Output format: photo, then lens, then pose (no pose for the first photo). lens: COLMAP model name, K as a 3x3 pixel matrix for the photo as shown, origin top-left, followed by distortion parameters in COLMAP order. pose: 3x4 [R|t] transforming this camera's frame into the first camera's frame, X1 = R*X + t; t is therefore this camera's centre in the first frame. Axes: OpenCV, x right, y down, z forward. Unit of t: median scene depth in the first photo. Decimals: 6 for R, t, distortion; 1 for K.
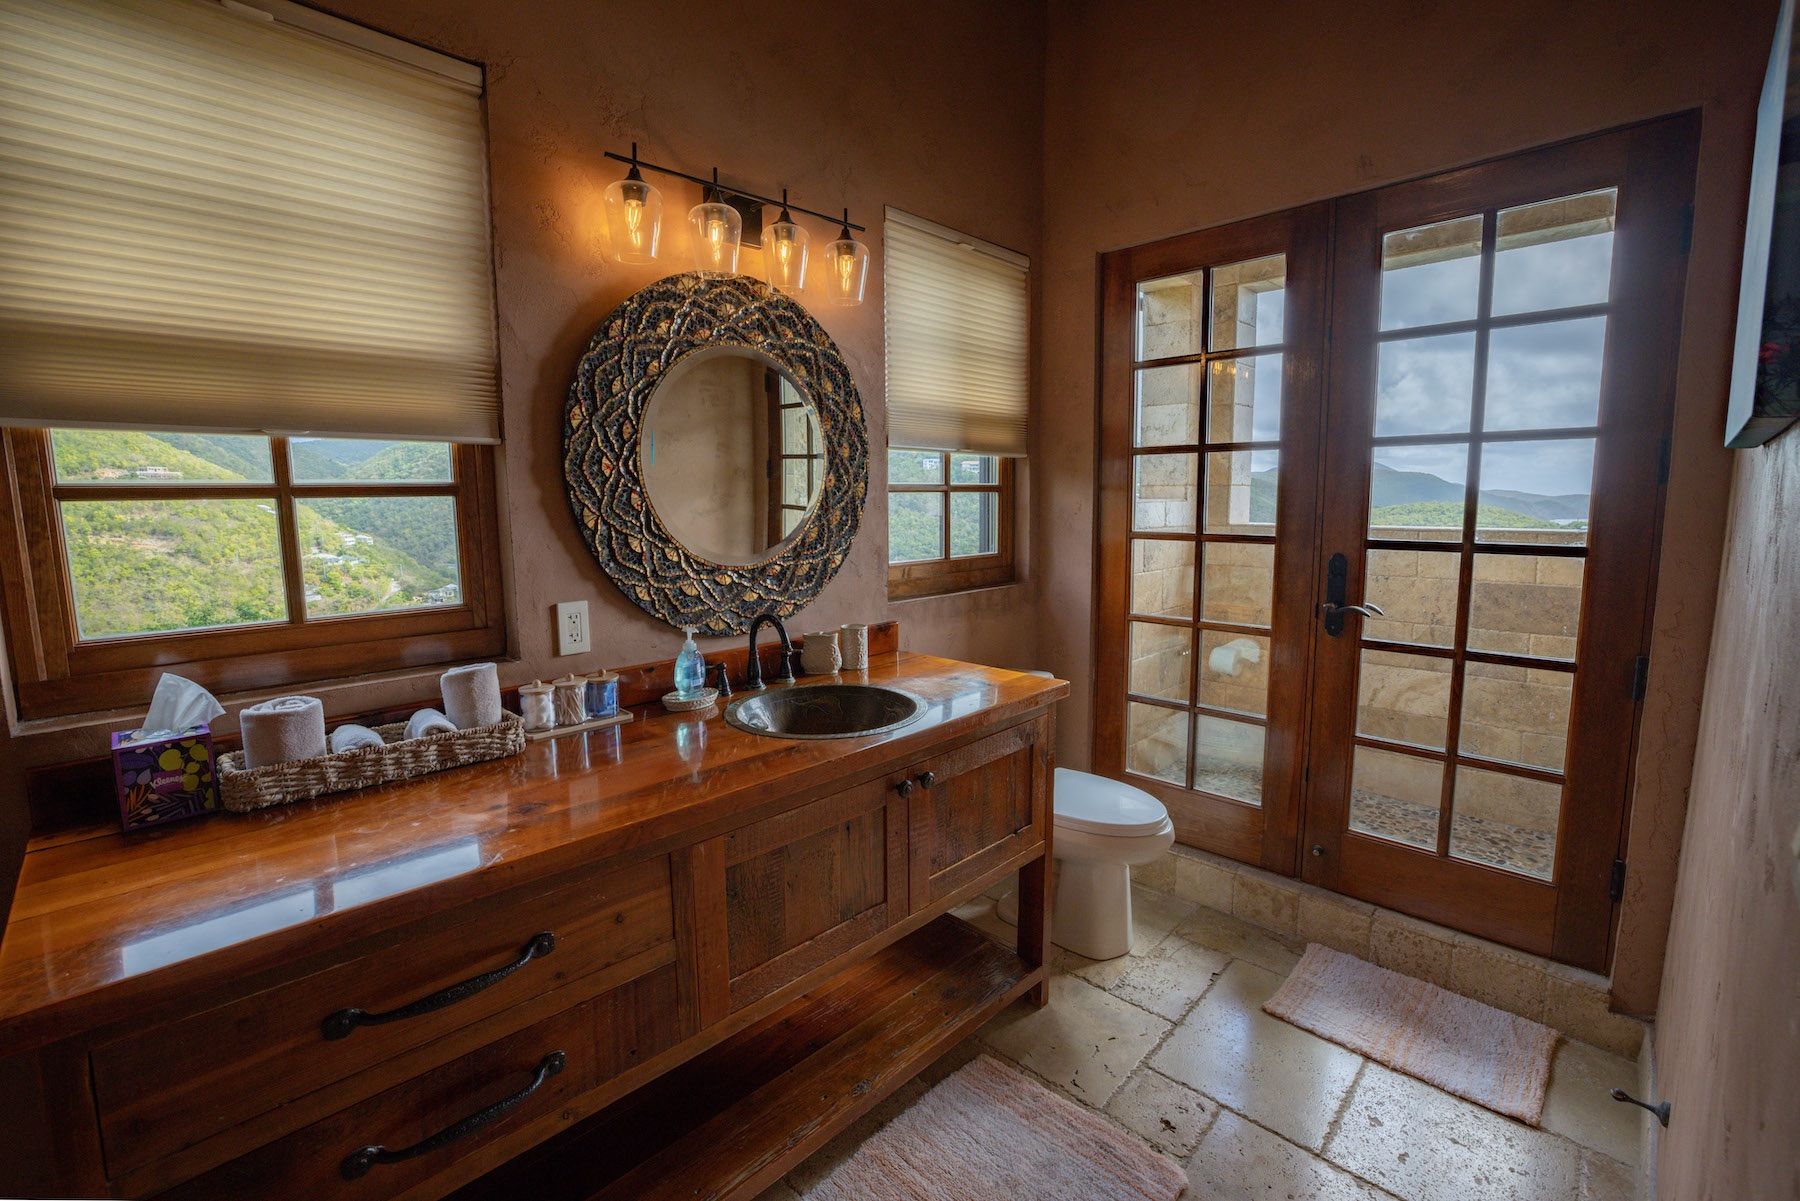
lens RADIAL K [[784.1, 0, 912.7], [0, 784.1, 603.3], [0, 0, 1]] dist [-0.031121, 0.003495]
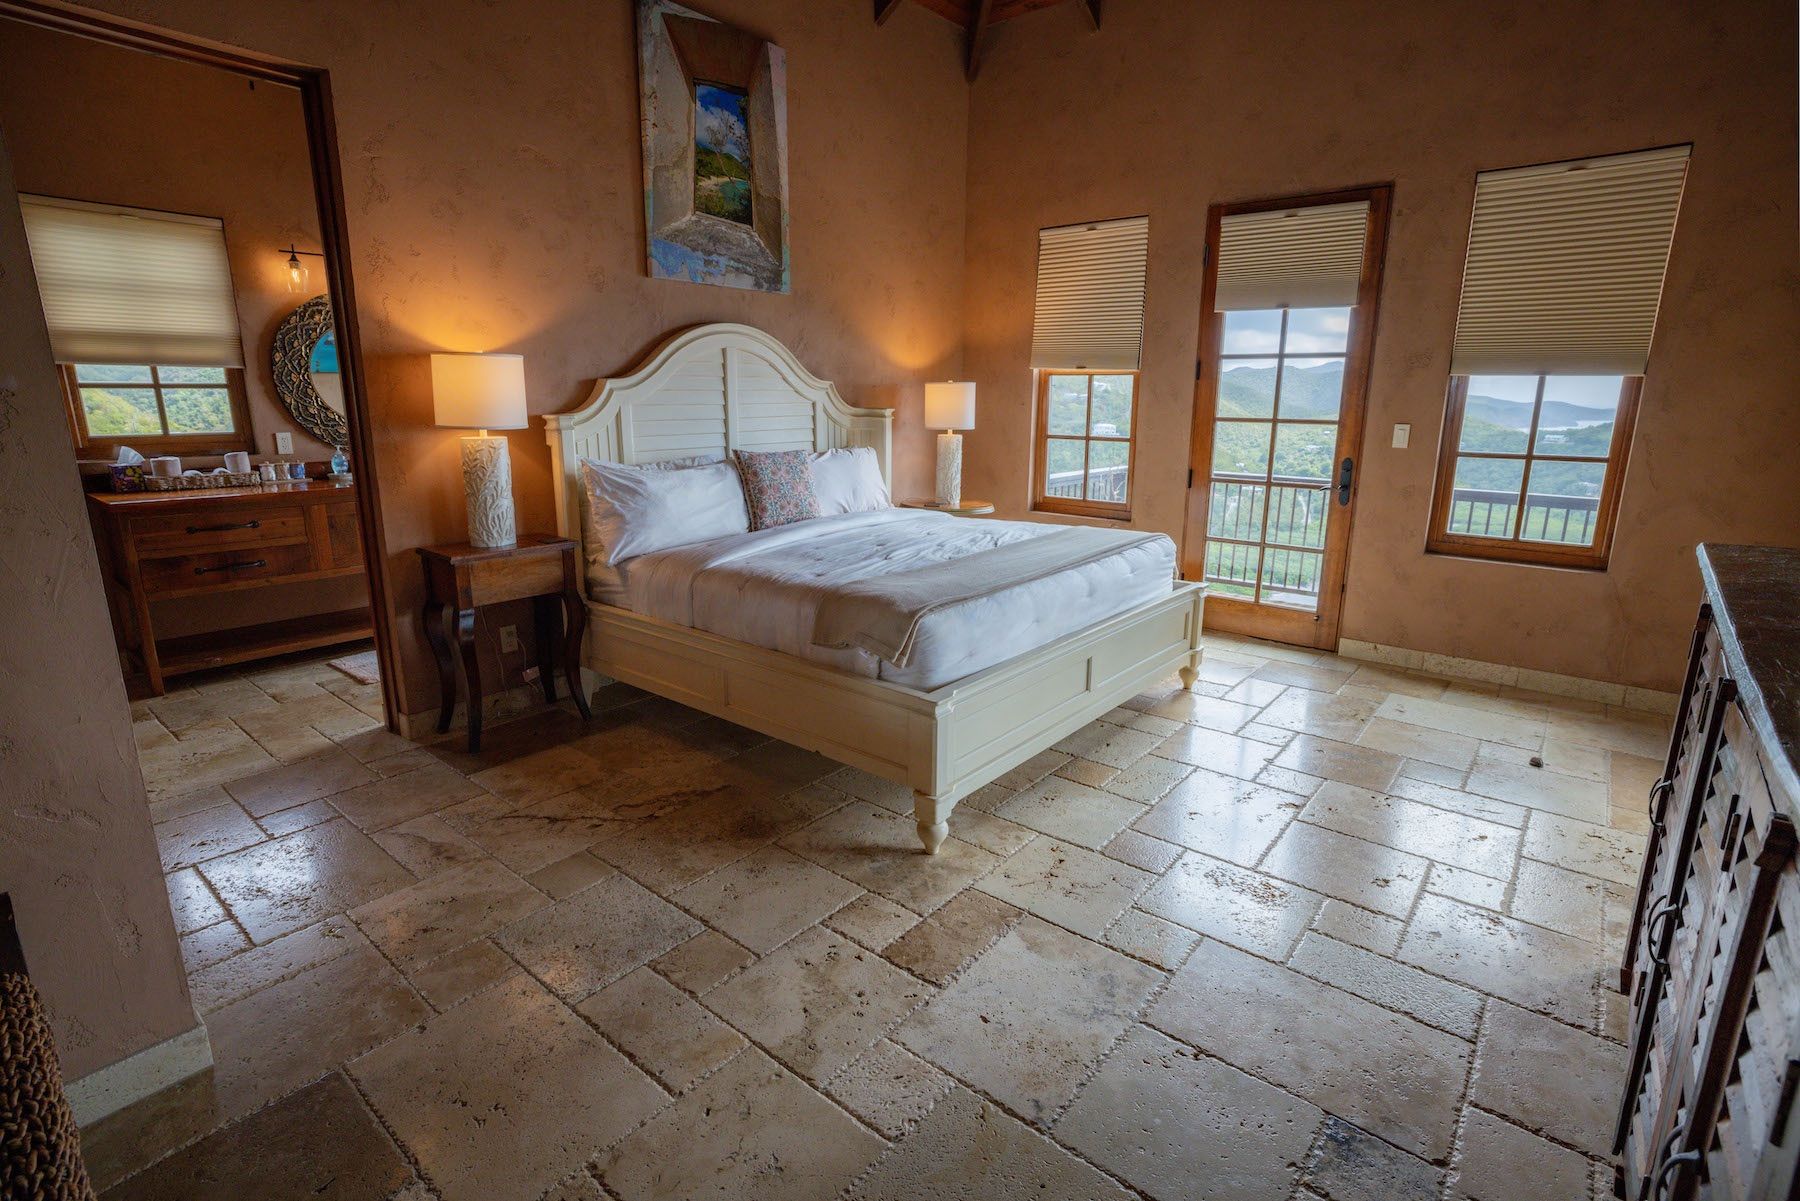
lens RADIAL K [[868.9, 0, 897.5], [0, 868.9, 595.1], [0, 0, 1]] dist [0.009780, -0.001310]
pose [[0.998269, -0.001155, 0.058806, 1.352454], [-0.004769, 0.994926, 0.100492, 0.223673], [-0.058623, -0.100599, 0.993198, -1.927663]]
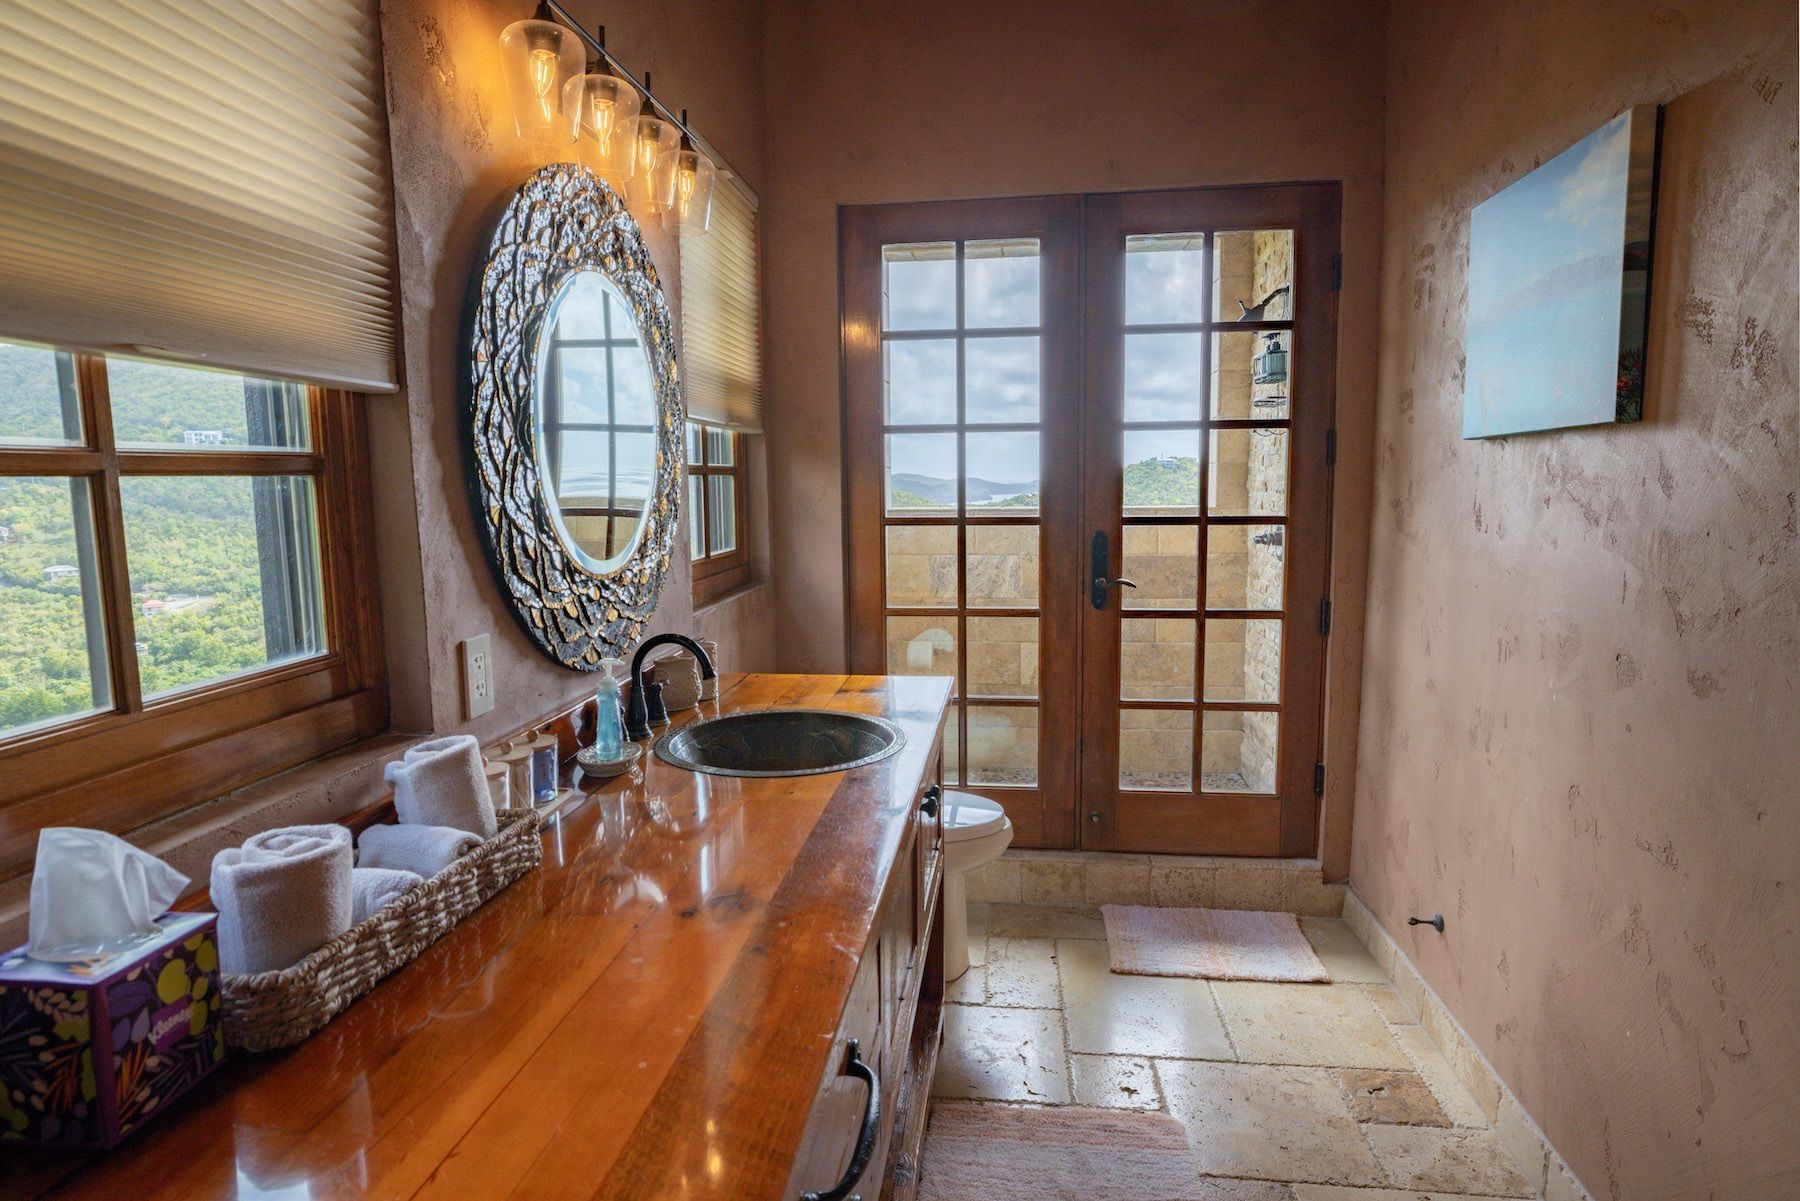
lens RADIAL K [[1029.6, 0, 890.2], [0, 1029.6, 607.3], [0, 0, 1]] dist [0.004781, 0.005546]
pose [[0.778775, -0.078285, 0.622400, -0.704566], [0.087104, 0.996066, 0.016296, -0.010598], [-0.621227, 0.041523, 0.782530, 0.099186]]
